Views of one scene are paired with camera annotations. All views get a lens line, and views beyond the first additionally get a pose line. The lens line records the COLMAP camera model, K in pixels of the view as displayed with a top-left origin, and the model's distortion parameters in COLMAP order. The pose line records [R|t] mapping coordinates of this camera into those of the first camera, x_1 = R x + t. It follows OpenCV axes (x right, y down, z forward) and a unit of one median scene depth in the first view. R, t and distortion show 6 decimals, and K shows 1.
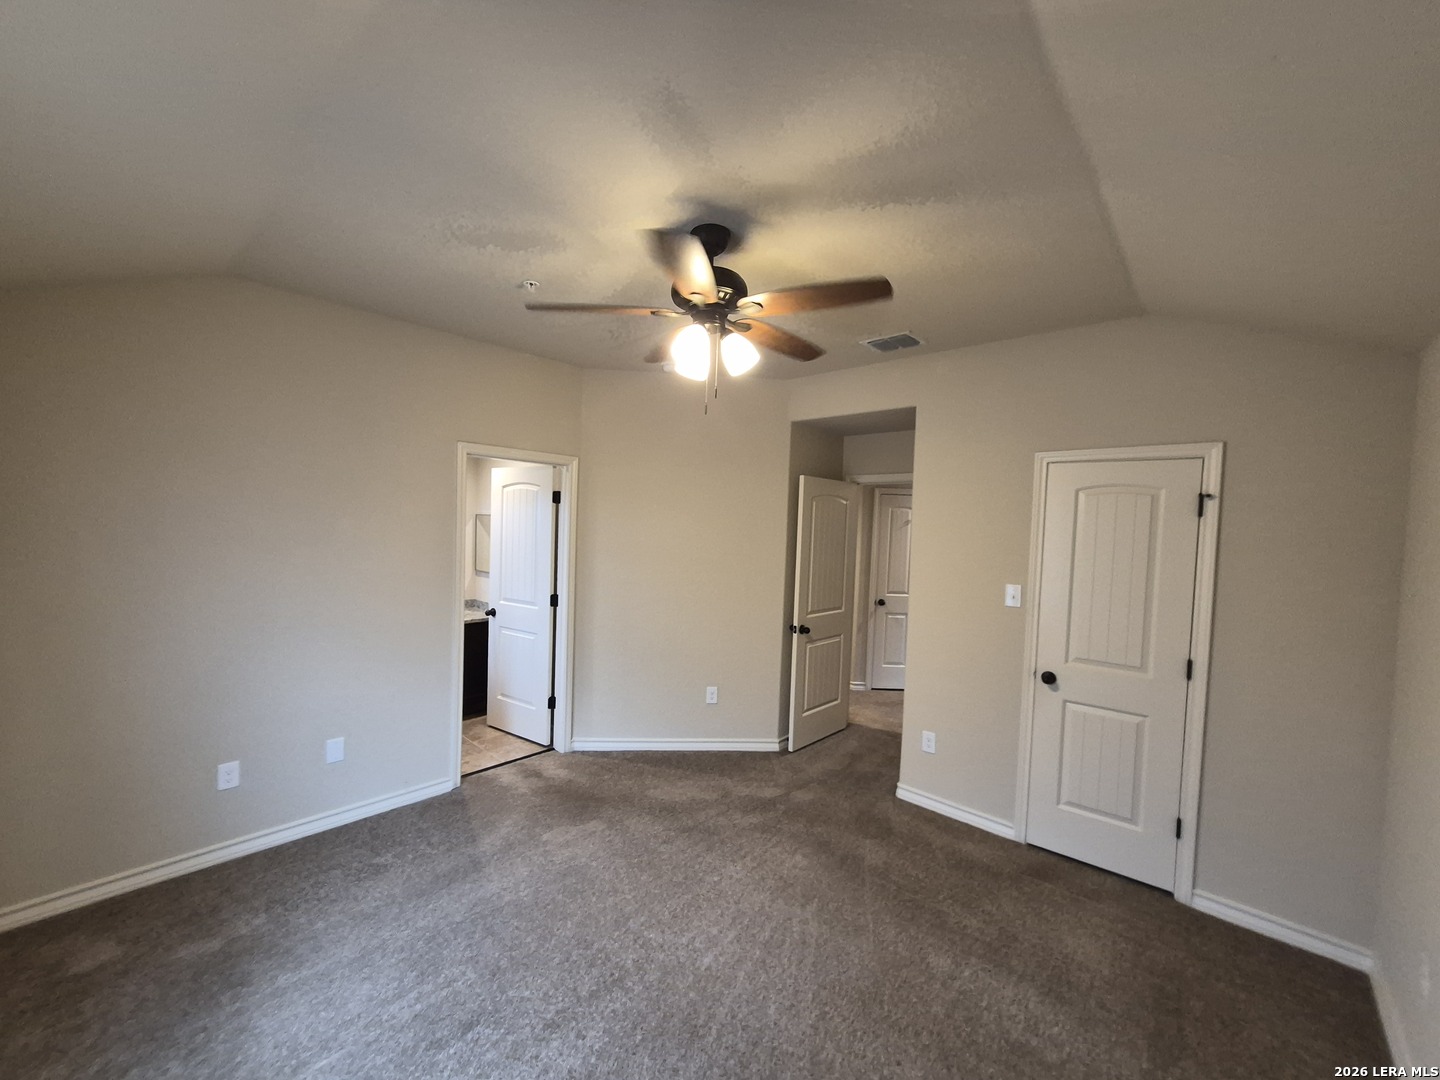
lens RADIAL K [[565.5, 0, 718.6], [0, 565.5, 549.4], [0, 0, 1]] dist [0.011272, -0.000481]
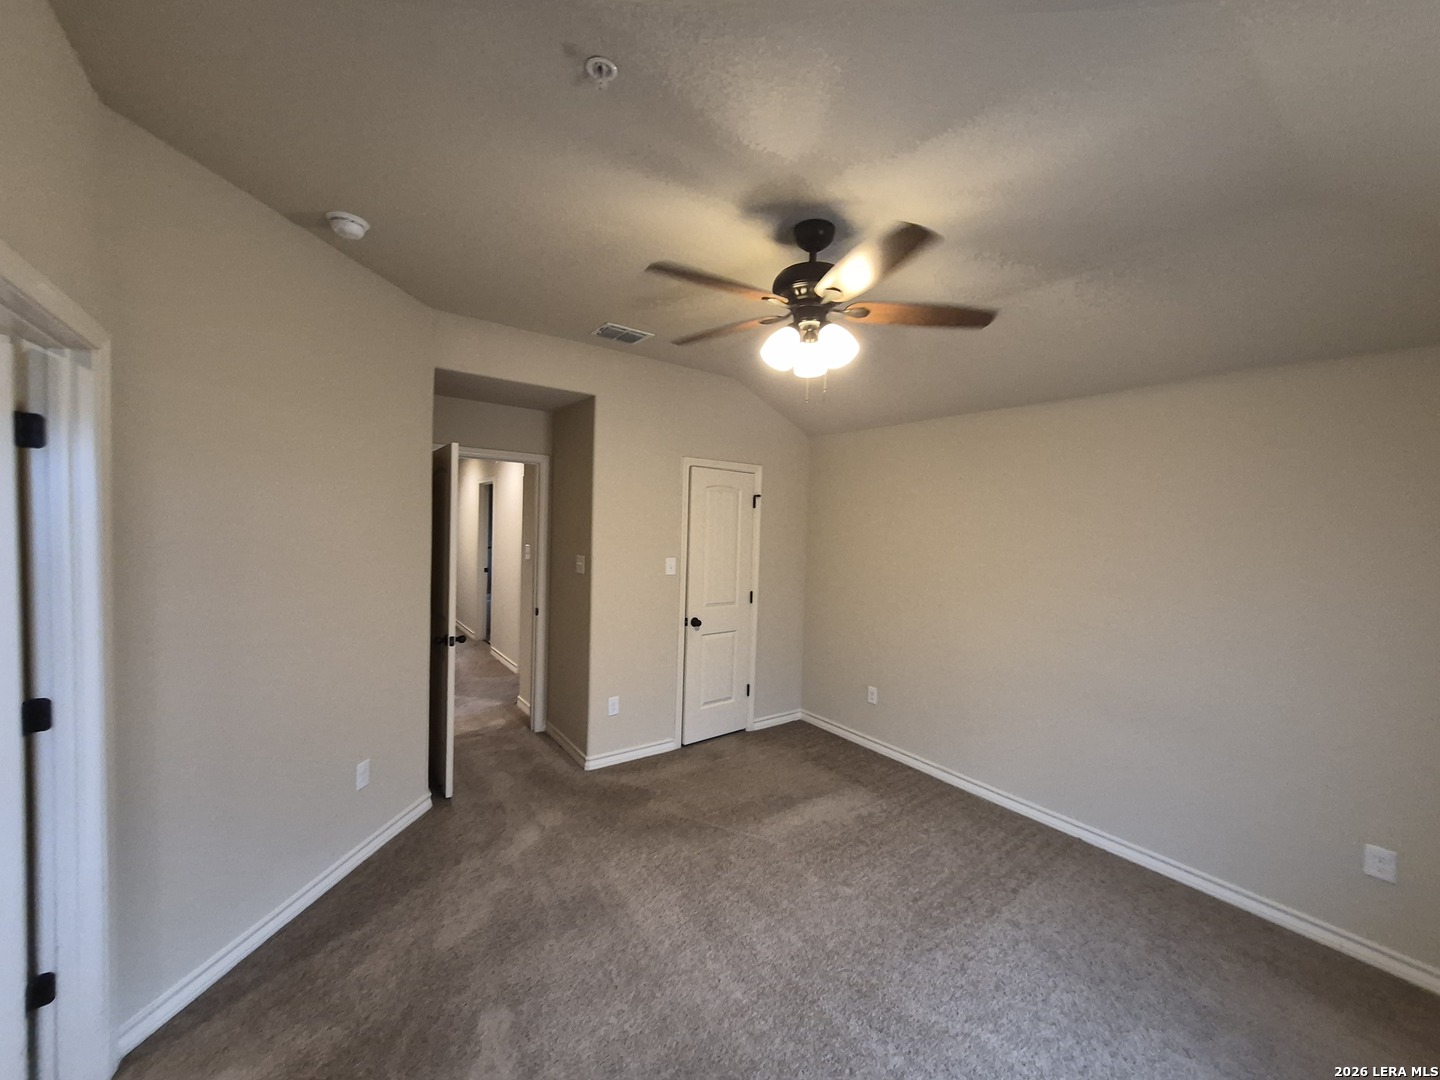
lens RADIAL K [[565.5, 0, 712.4], [0, 565.5, 543.0], [0, 0, 1]] dist [0.011272, -0.000481]
pose [[0.197898, -0.062979, 0.978197, -0.693185], [0.013222, 0.998015, 0.061580, -0.046504], [-0.980133, 0.000747, 0.198338, 0.627996]]
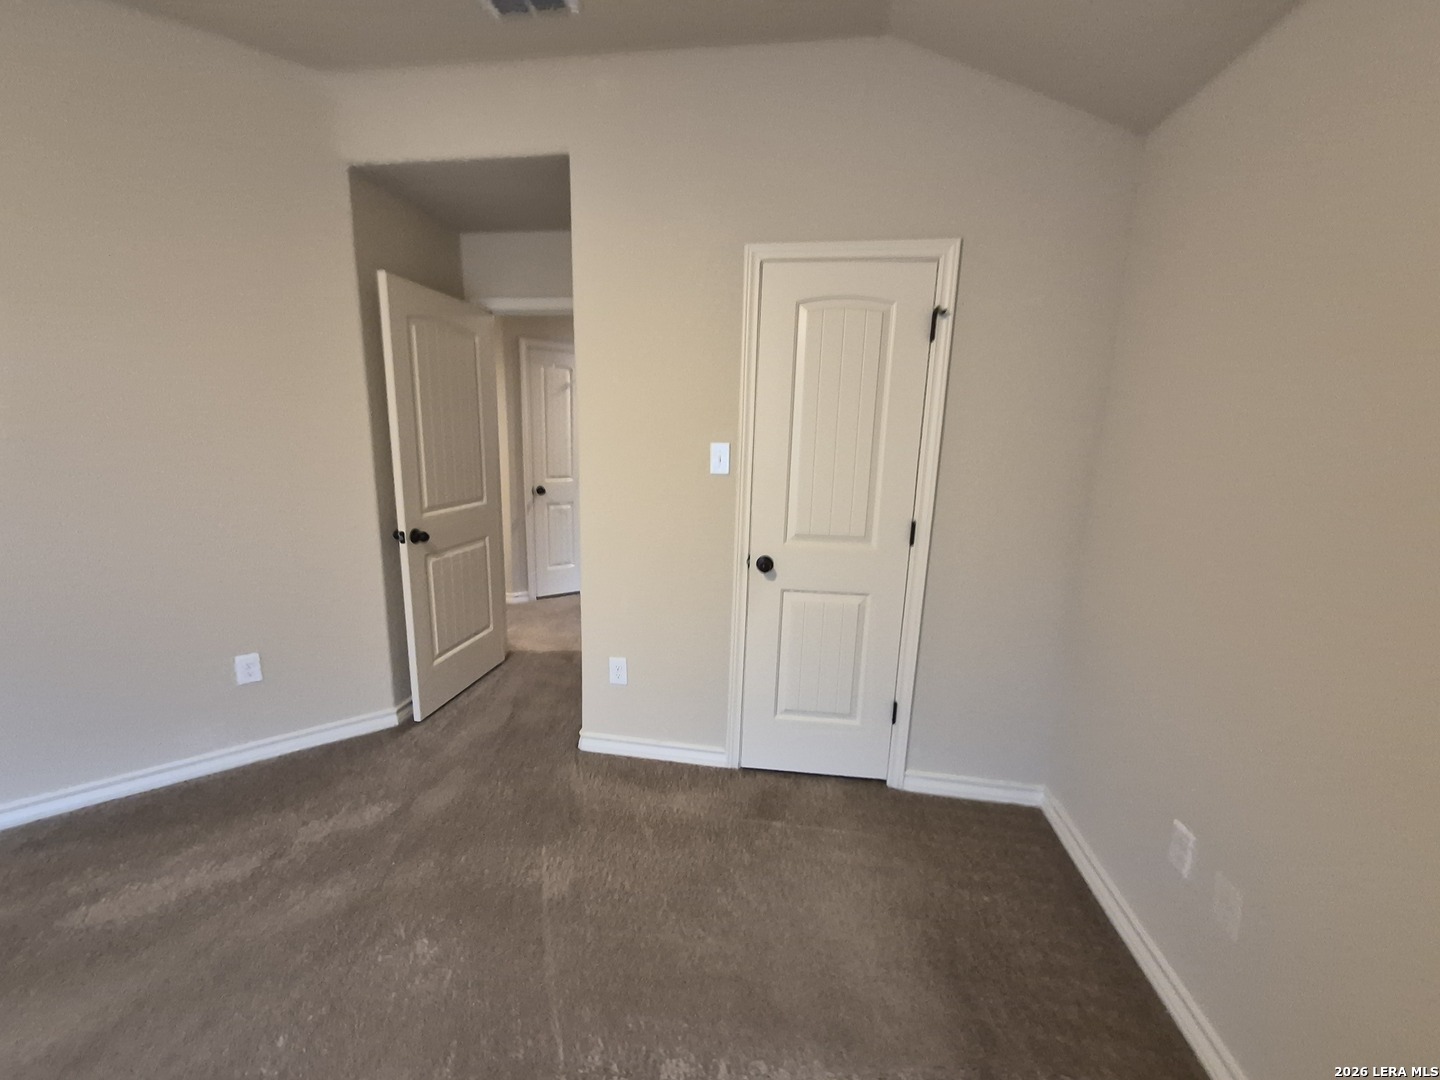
lens RADIAL K [[565.5, 0, 714.0], [0, 565.5, 540.4], [0, 0, 1]] dist [0.011272, -0.000481]
pose [[0.837684, -0.117527, 0.533360, 0.113494], [0.024773, 0.983743, 0.177863, 0.053724], [-0.545593, -0.135780, 0.826977, 0.382085]]
